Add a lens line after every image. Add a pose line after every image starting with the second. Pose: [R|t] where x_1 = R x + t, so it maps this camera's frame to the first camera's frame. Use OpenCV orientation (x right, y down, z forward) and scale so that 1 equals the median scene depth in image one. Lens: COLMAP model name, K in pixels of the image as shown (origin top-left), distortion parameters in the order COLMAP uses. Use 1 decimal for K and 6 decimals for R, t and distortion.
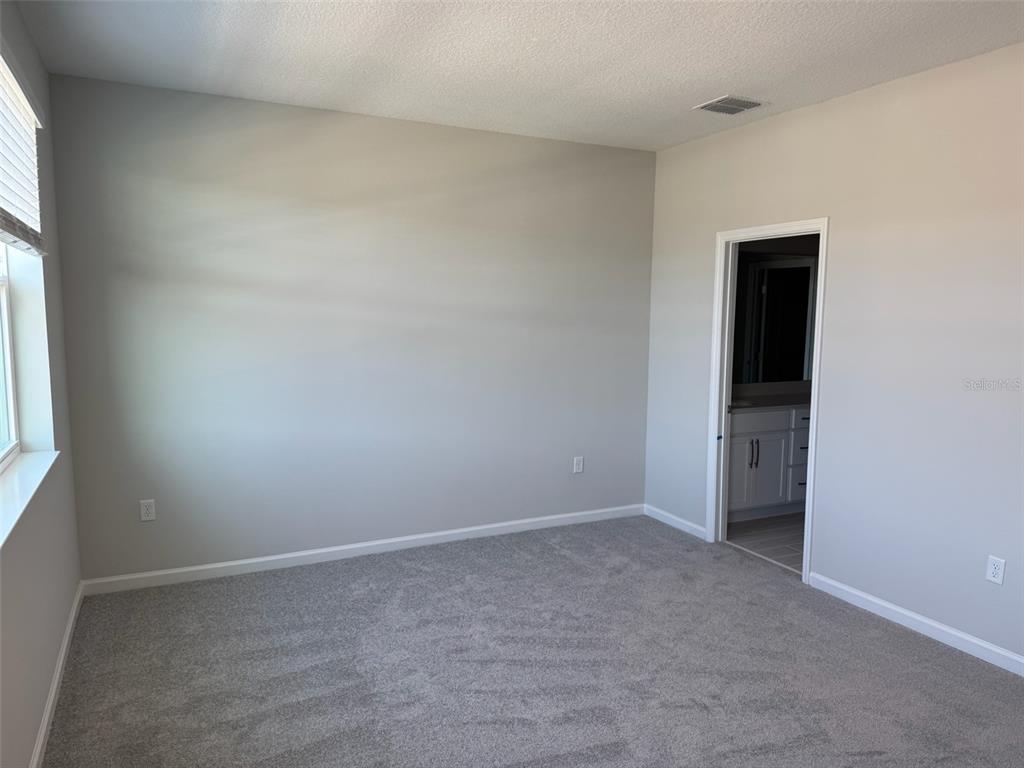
lens RADIAL K [[715.6, 0, 509.9], [0, 715.6, 388.3], [0, 0, 1]] dist [0.033313, -0.029224]
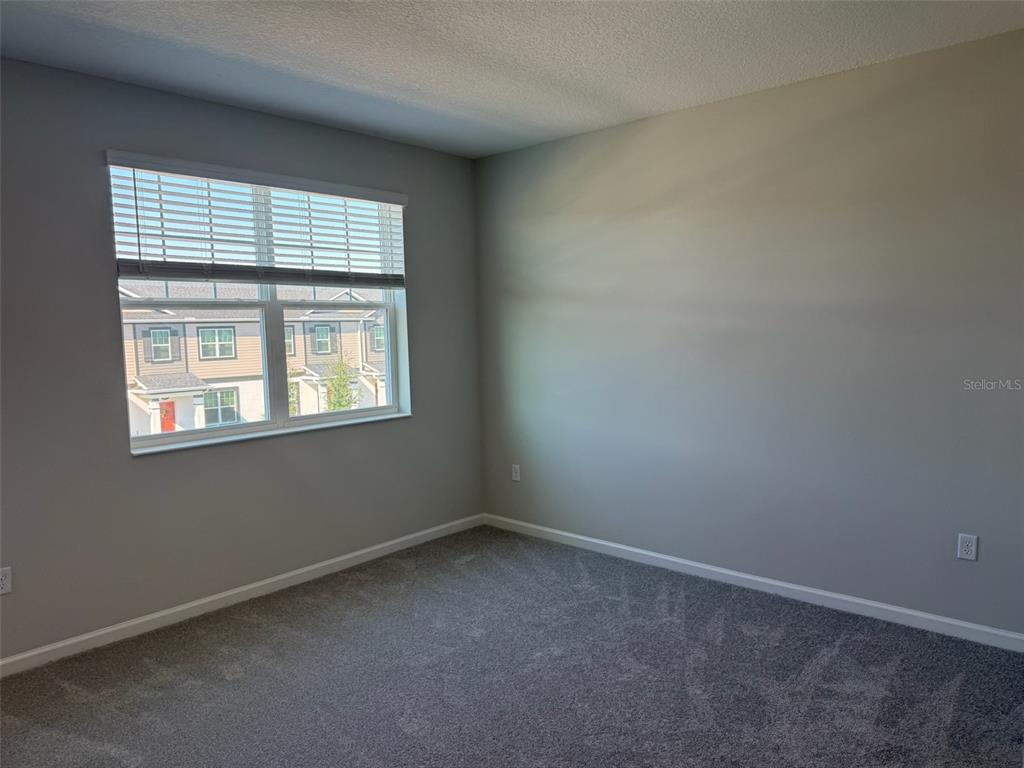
lens RADIAL K [[715.6, 0, 509.3], [0, 715.6, 380.2], [0, 0, 1]] dist [0.033313, -0.029224]
pose [[0.352745, 0.051729, -0.934289, 0.648891], [-0.074483, 0.996855, 0.027072, -0.031486], [0.932750, 0.060039, 0.355488, 0.474119]]
